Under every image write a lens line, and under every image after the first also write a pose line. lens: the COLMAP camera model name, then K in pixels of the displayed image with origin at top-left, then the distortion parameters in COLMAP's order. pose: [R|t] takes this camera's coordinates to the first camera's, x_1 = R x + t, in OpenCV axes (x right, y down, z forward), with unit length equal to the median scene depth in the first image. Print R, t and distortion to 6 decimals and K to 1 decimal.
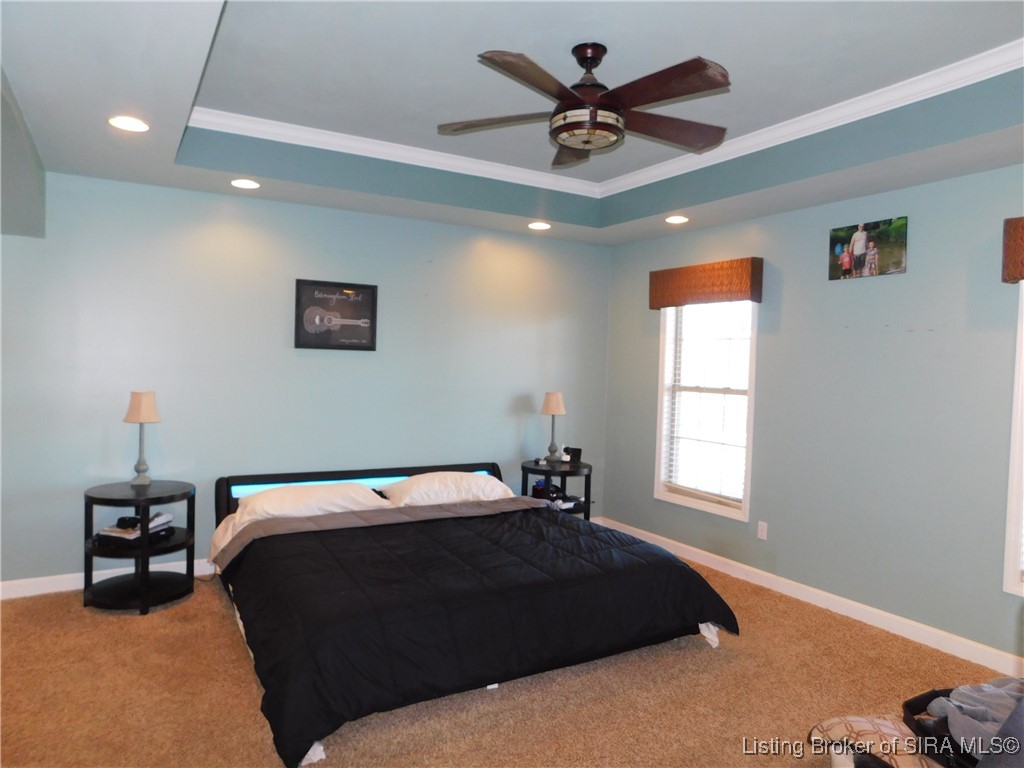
lens RADIAL K [[694.0, 0, 512.0], [0, 694.0, 384.0], [0, 0, 1]] dist [-0.003382, -0.001062]
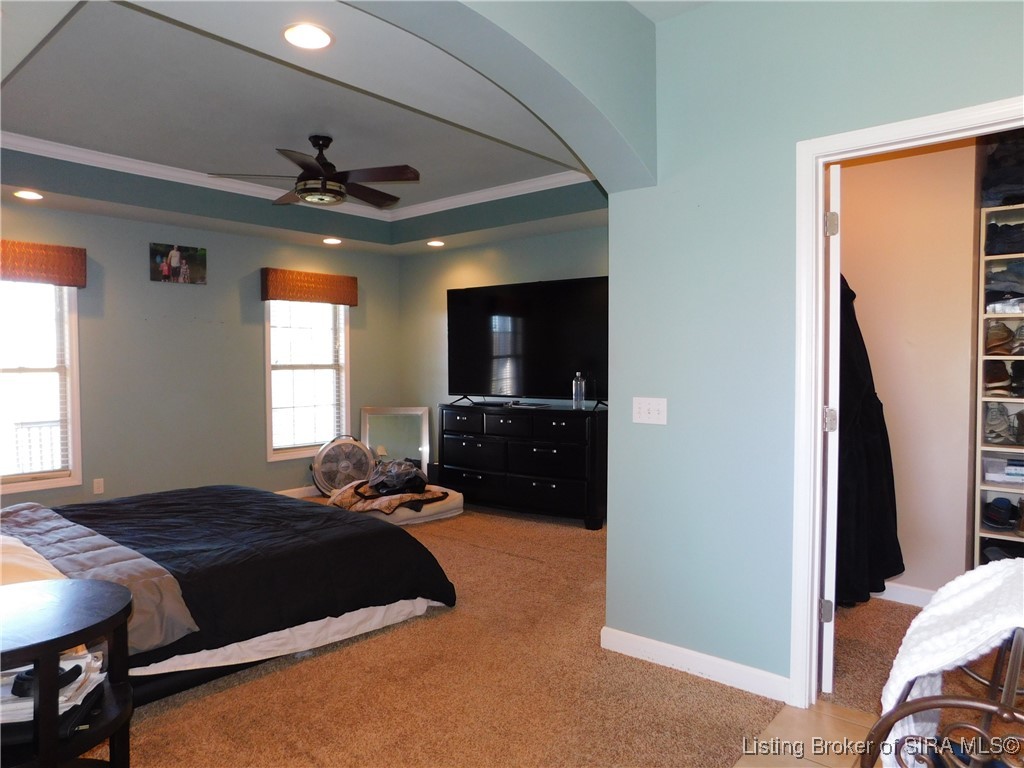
lens RADIAL K [[694.0, 0, 512.0], [0, 694.0, 384.0], [0, 0, 1]] dist [-0.003382, -0.001062]
pose [[-0.344069, -0.059043, 0.937086, -1.097513], [0.024334, 0.997125, 0.071761, -0.031484], [-0.938629, 0.047494, -0.341643, 0.854047]]
